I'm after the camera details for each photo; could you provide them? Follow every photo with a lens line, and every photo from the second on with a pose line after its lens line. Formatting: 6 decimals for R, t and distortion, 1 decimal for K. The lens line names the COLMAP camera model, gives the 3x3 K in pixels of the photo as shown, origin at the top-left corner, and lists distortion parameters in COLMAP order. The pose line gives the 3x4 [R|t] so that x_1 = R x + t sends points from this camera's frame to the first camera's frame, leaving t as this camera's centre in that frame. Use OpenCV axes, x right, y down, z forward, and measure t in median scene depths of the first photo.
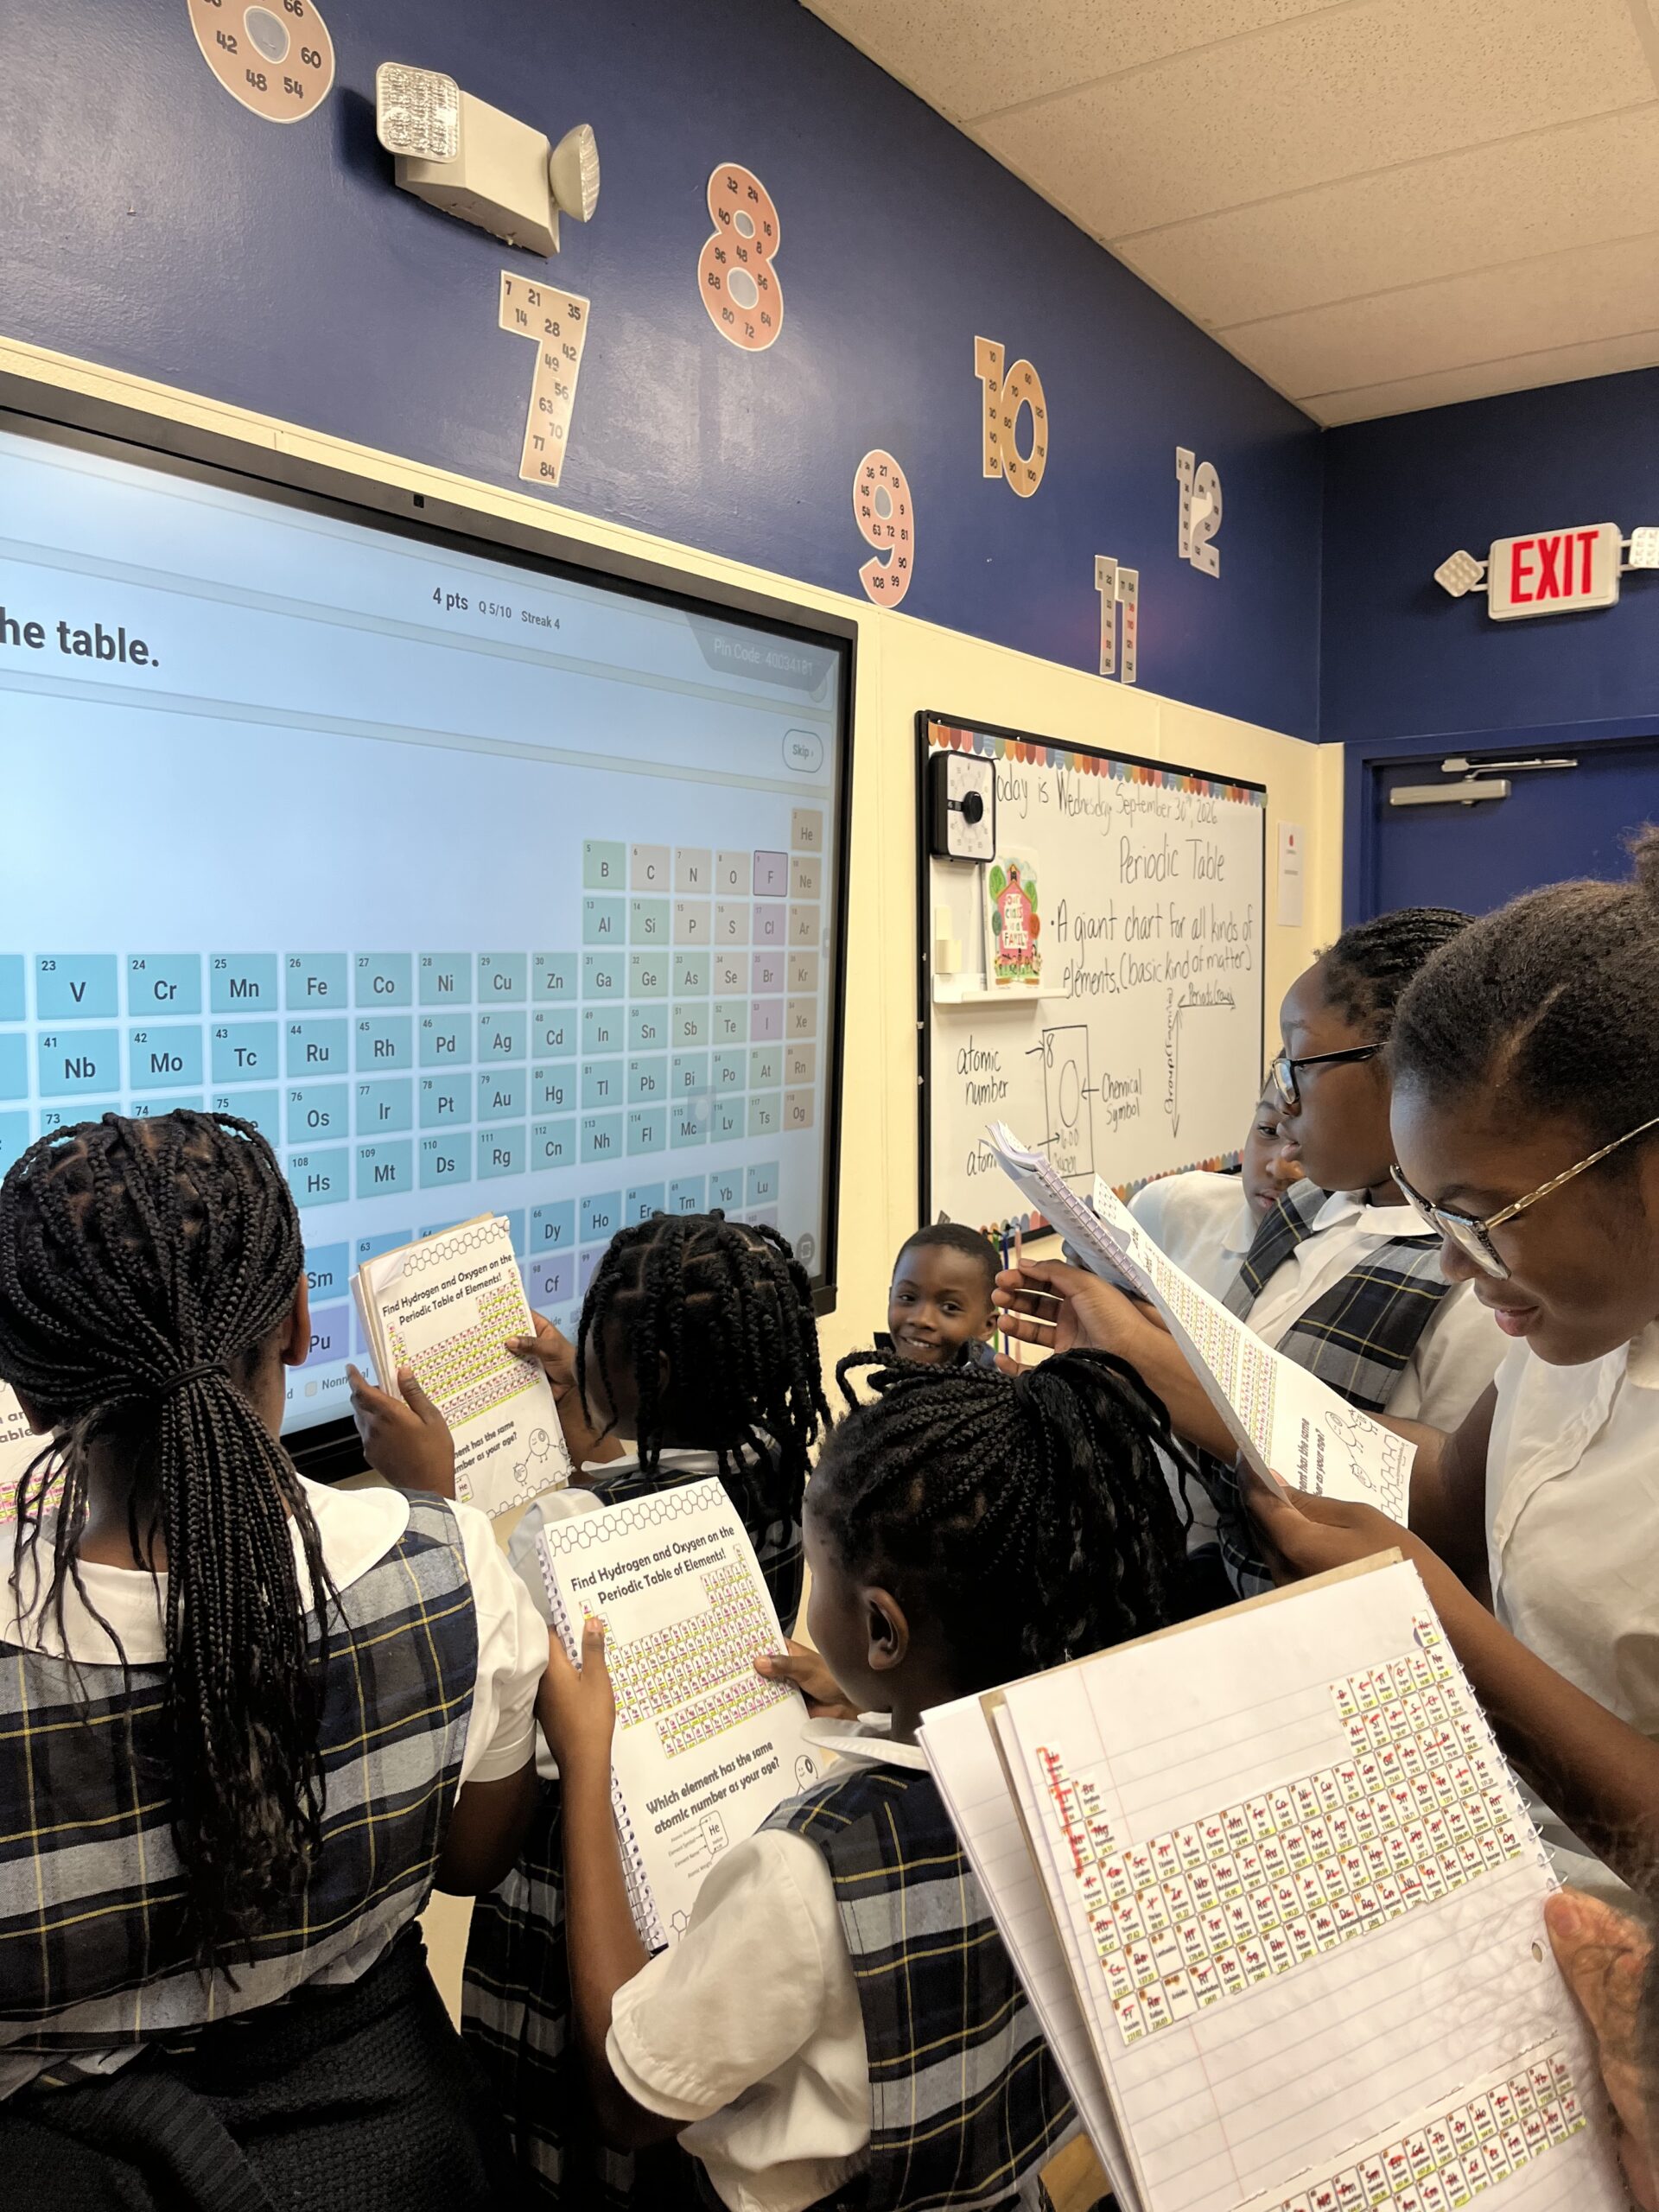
lens RADIAL K [[1672.5, 0, 813.6], [0, 1672.5, 1115.4], [0, 0, 1]] dist [0.042217, -0.070827]
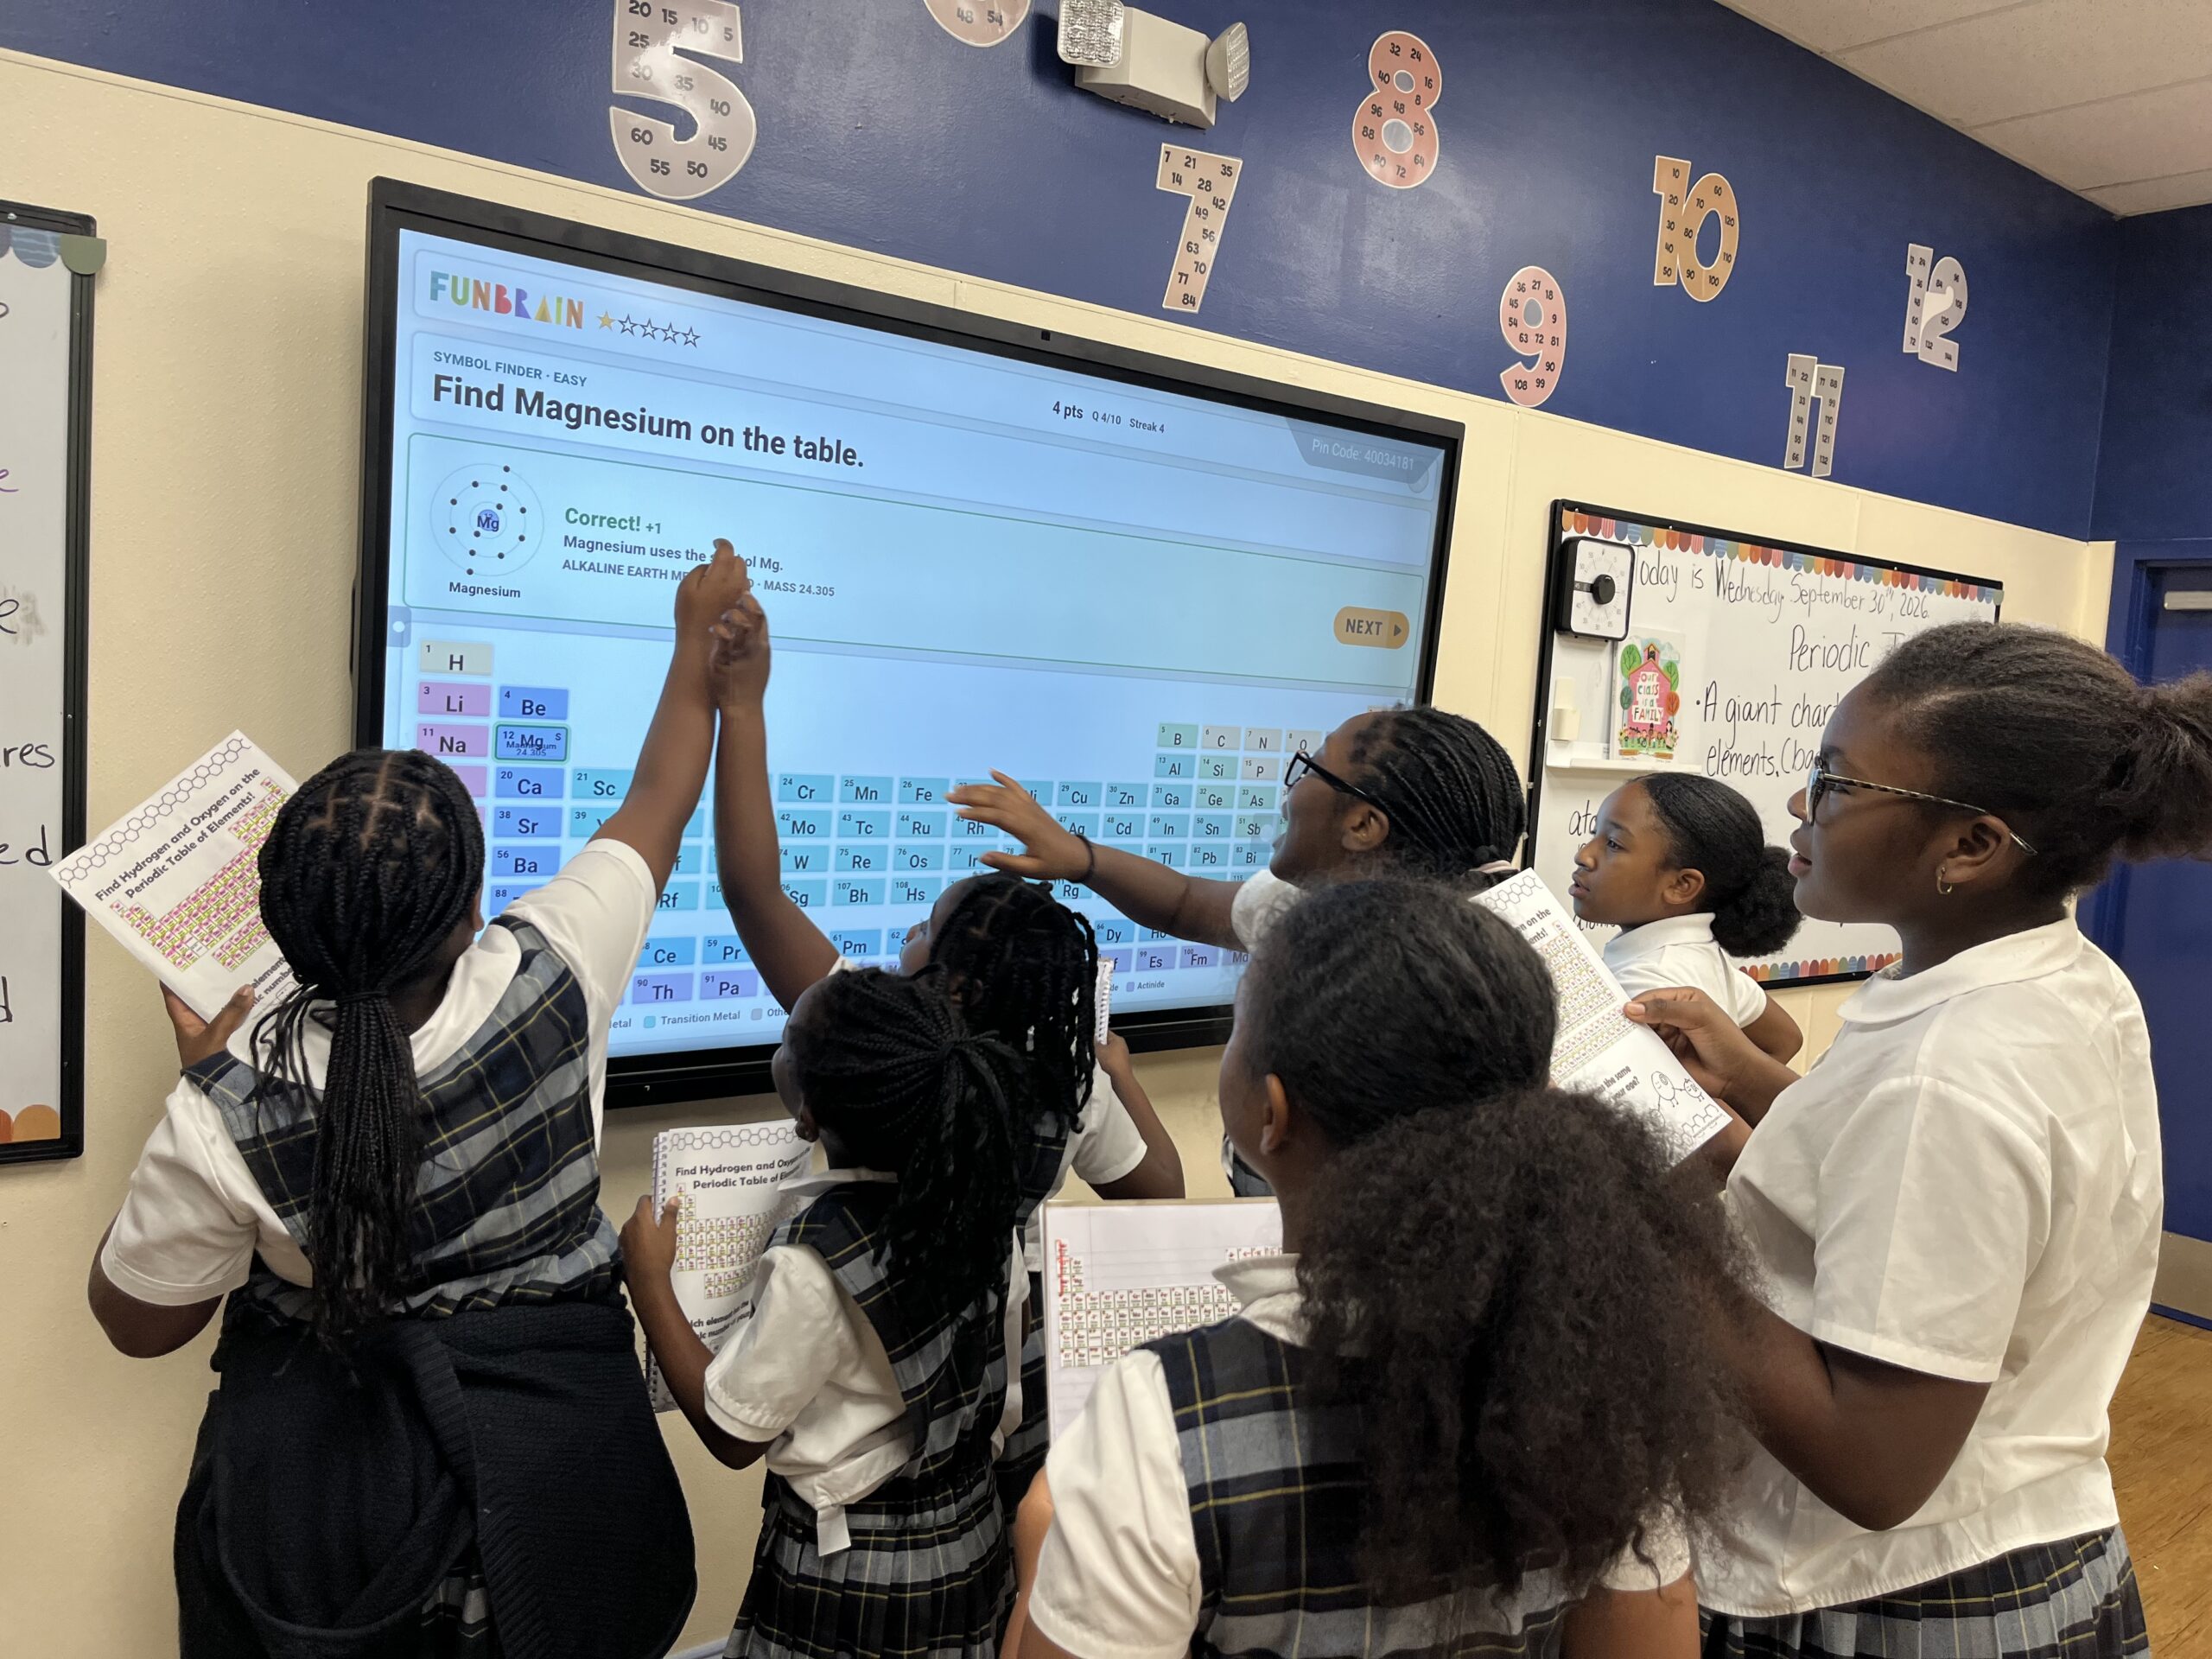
lens RADIAL K [[1672.5, 0, 1123.0], [0, 1672.5, 843.0], [0, 0, 1]] dist [0.042217, -0.070827]
pose [[0.944977, 0.101727, -0.310919, 0.158645], [-0.106408, 0.994321, 0.001917, 0.009918], [0.309348, 0.031273, 0.950434, -0.123288]]
